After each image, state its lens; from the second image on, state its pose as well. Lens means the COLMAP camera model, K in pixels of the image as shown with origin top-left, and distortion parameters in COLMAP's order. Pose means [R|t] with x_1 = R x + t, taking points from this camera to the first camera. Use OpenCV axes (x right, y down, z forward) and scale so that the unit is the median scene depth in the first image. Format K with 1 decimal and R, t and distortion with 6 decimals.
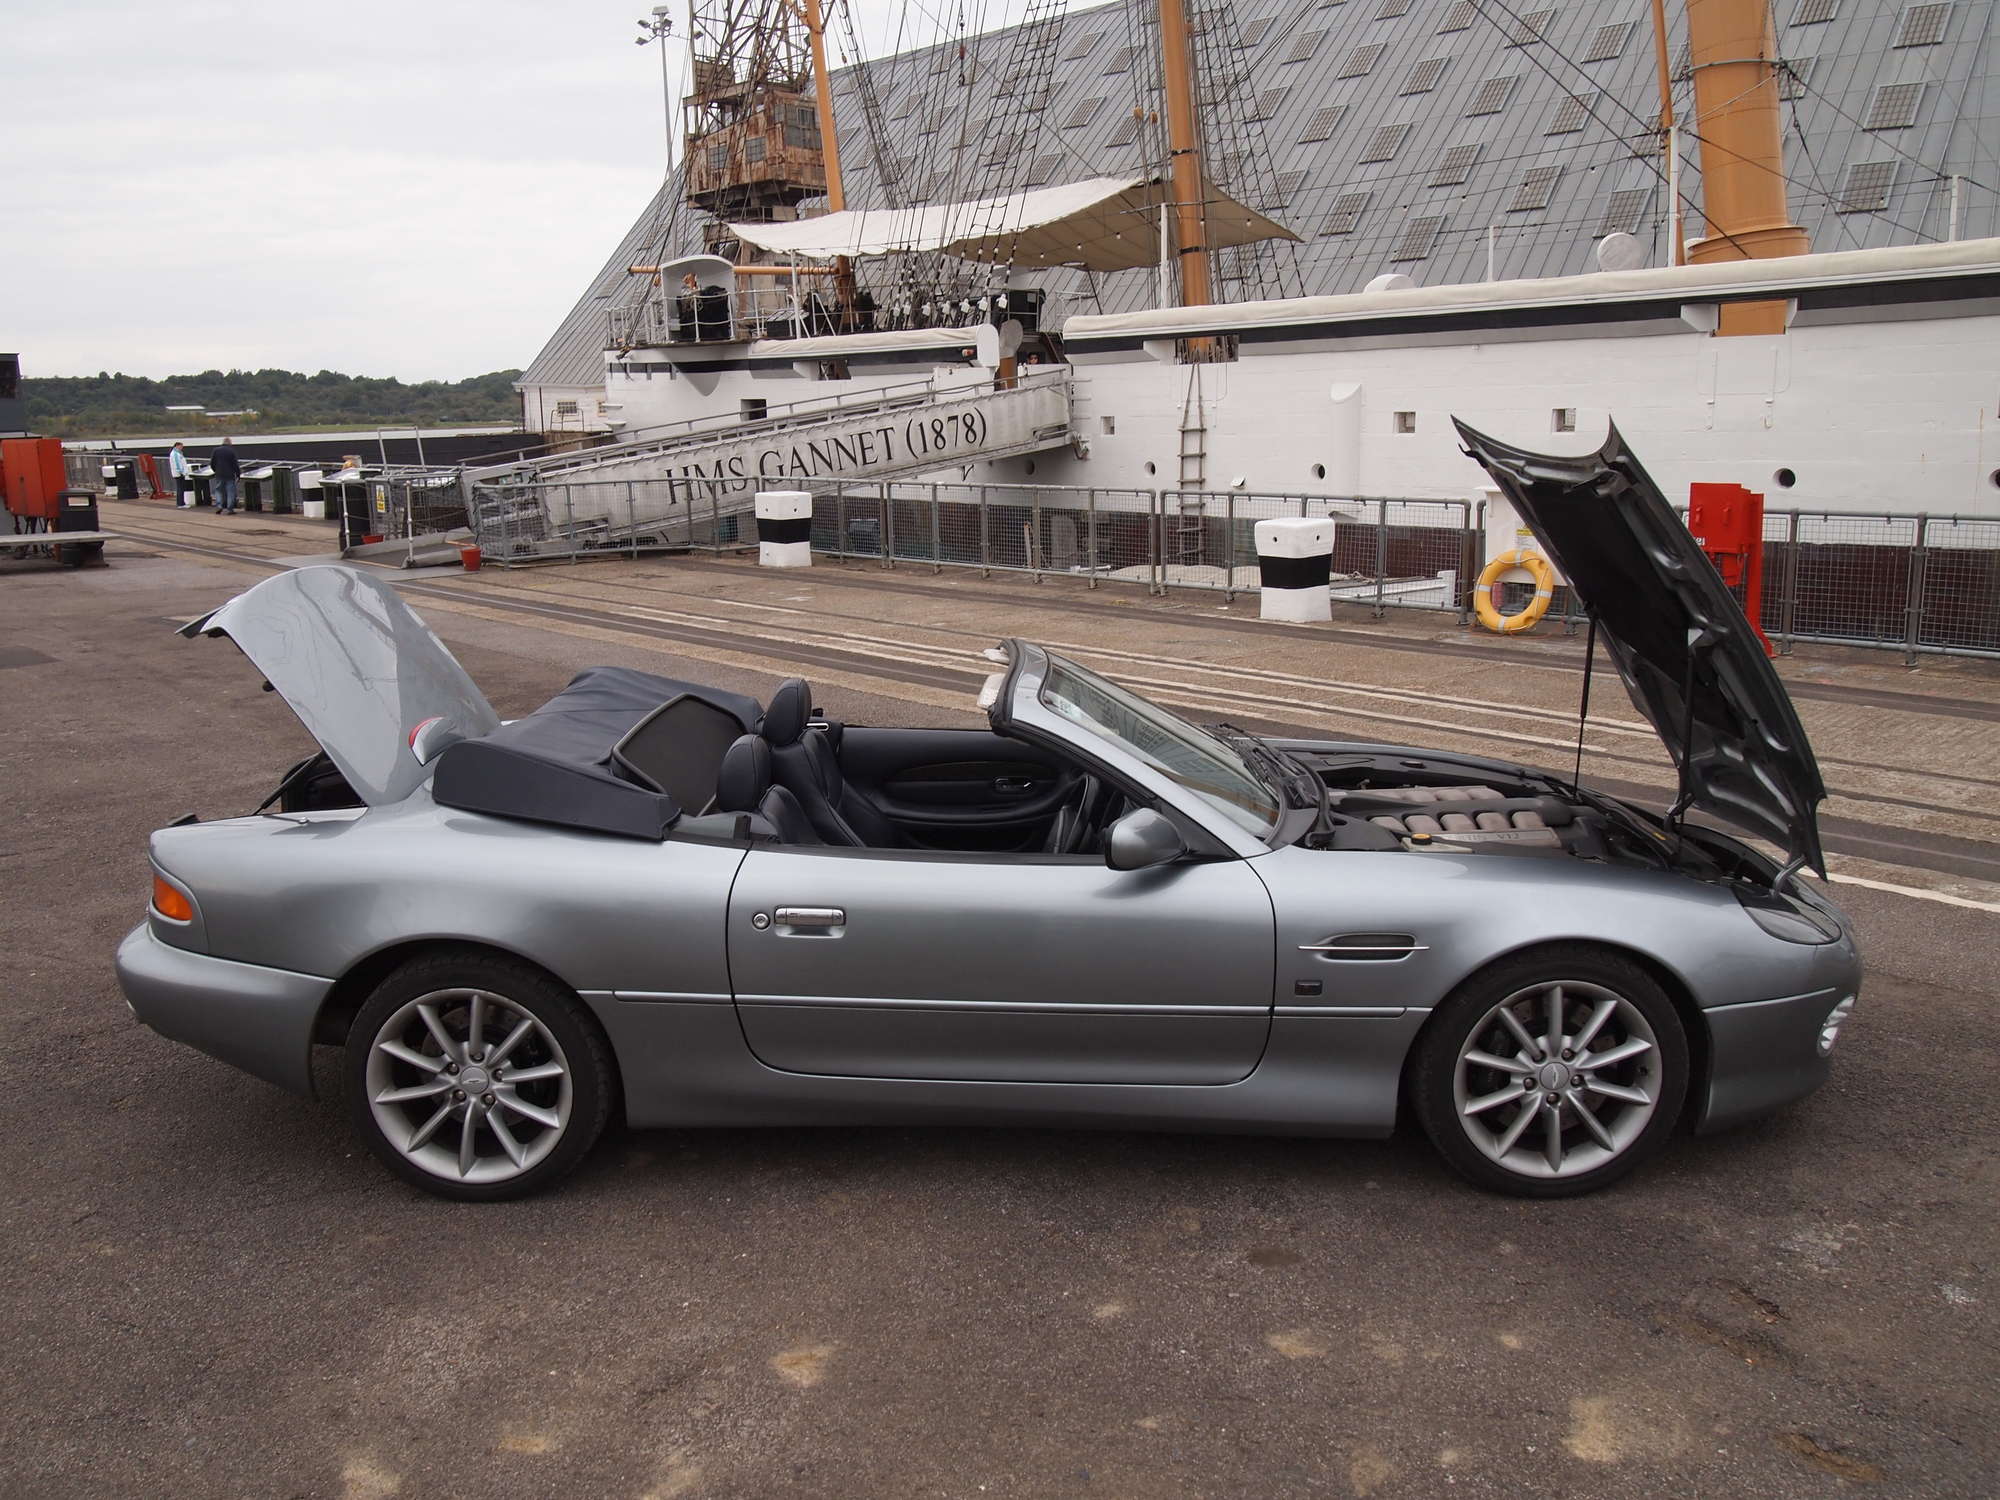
lens RADIAL K [[1654.0, 0, 1000.0], [0, 1654.0, 750.0], [0, 0, 1]] dist [-0.045438, 0.012816]
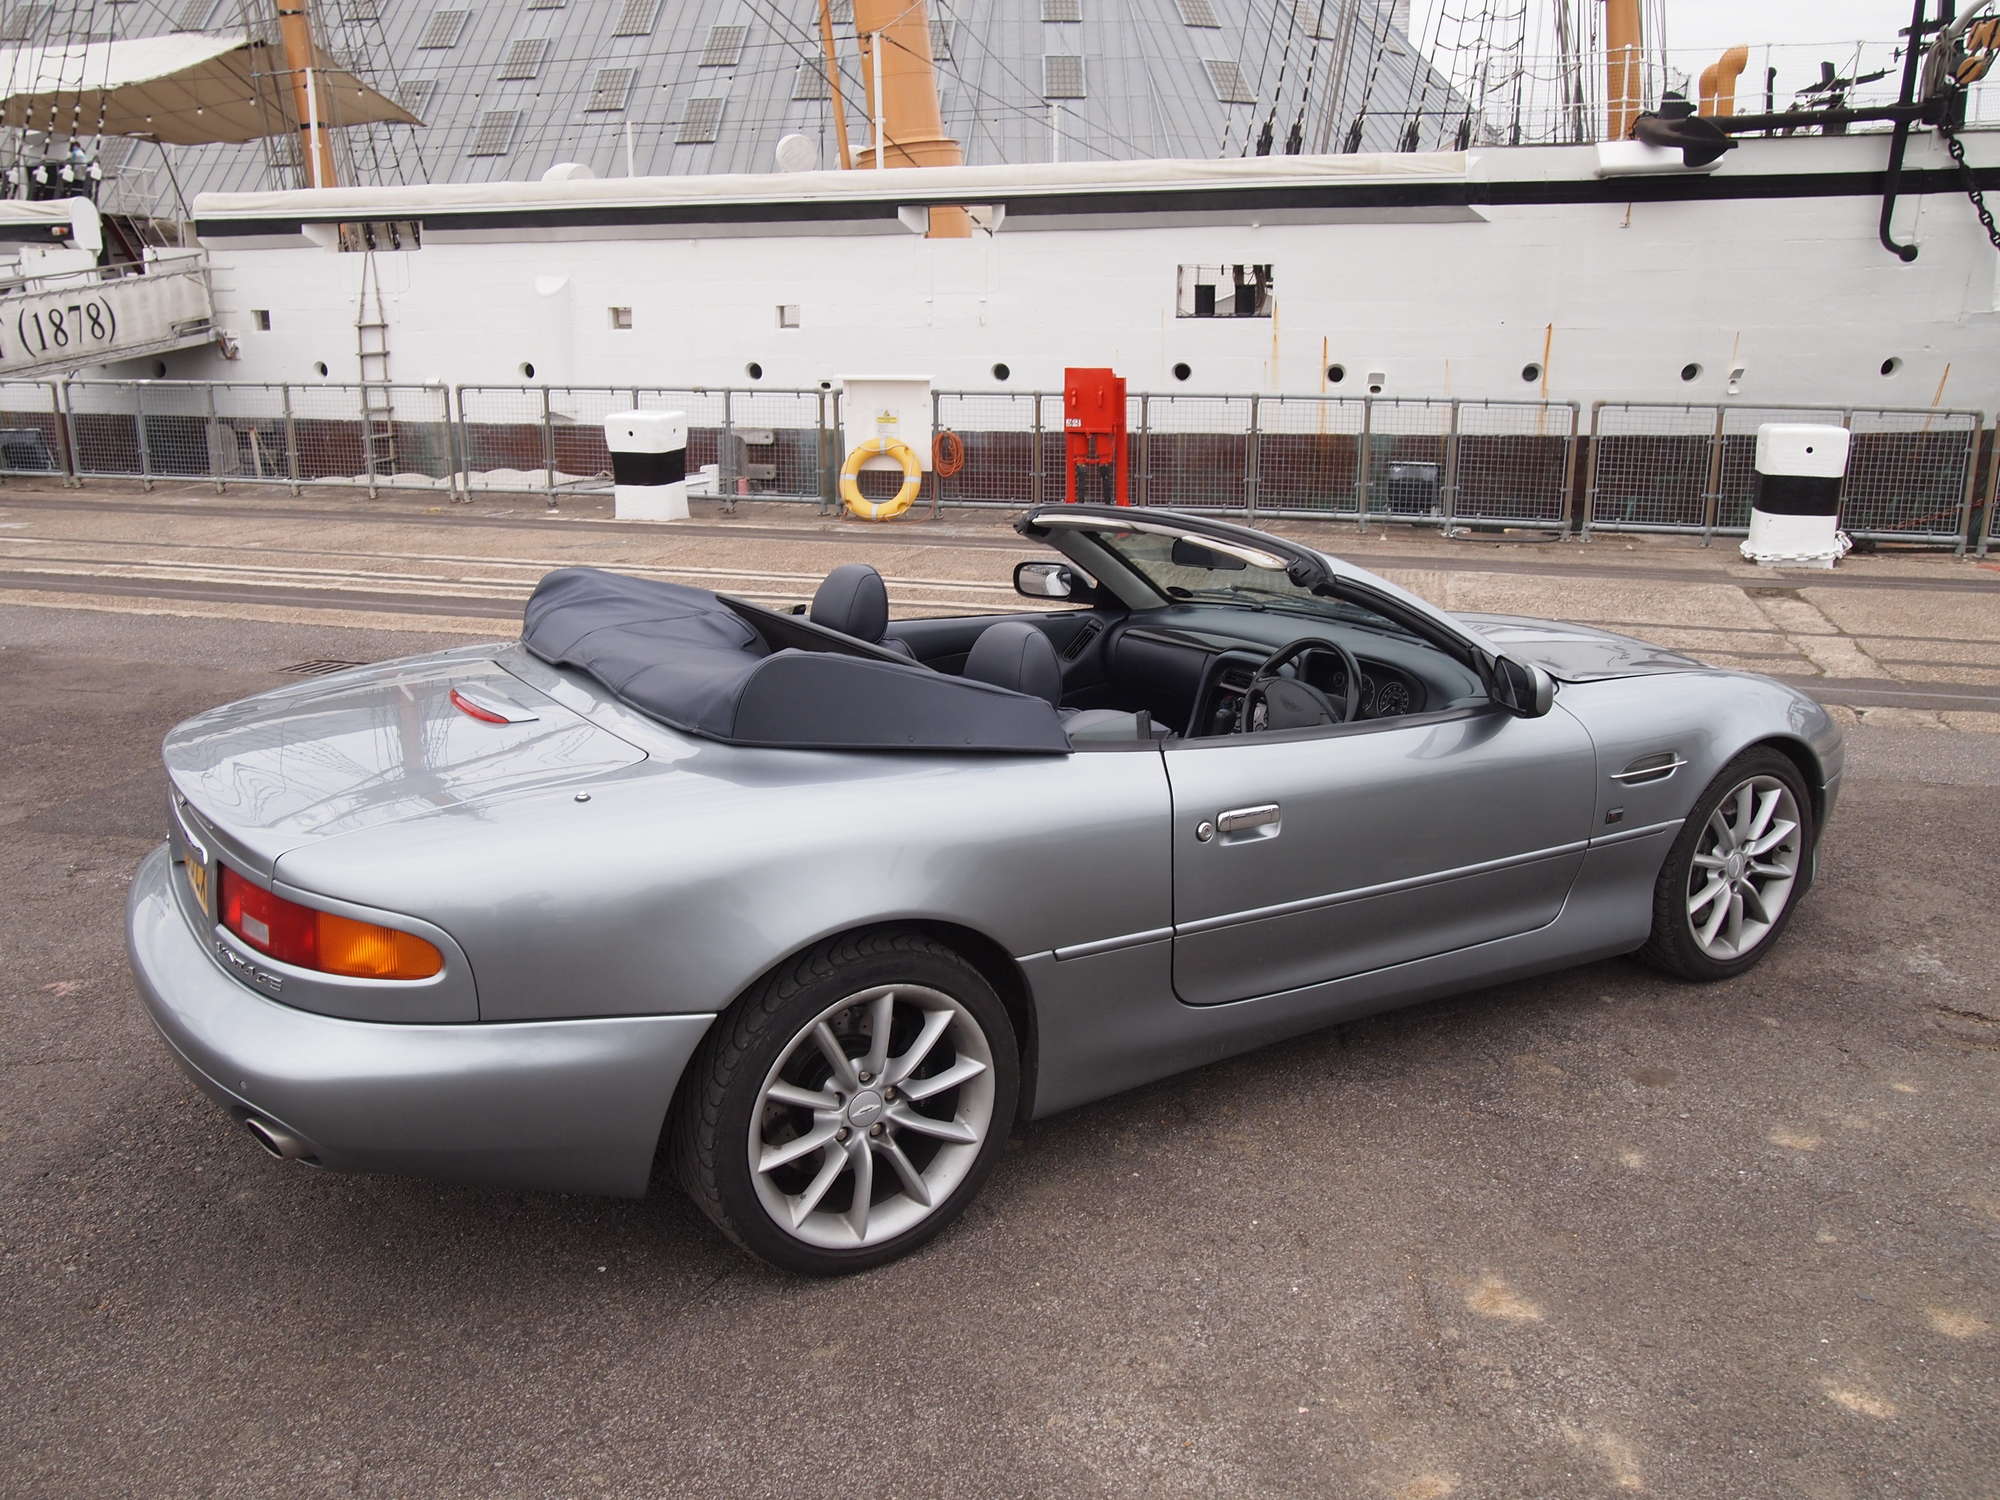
lens RADIAL K [[1654.0, 0, 1000.0], [0, 1654.0, 750.0], [0, 0, 1]] dist [-0.045438, 0.012816]
pose [[0.838709, -0.118021, 0.531637, -0.099986], [0.090267, 0.992858, 0.078005, -0.001572], [-0.537046, -0.017435, 0.843373, 0.051813]]
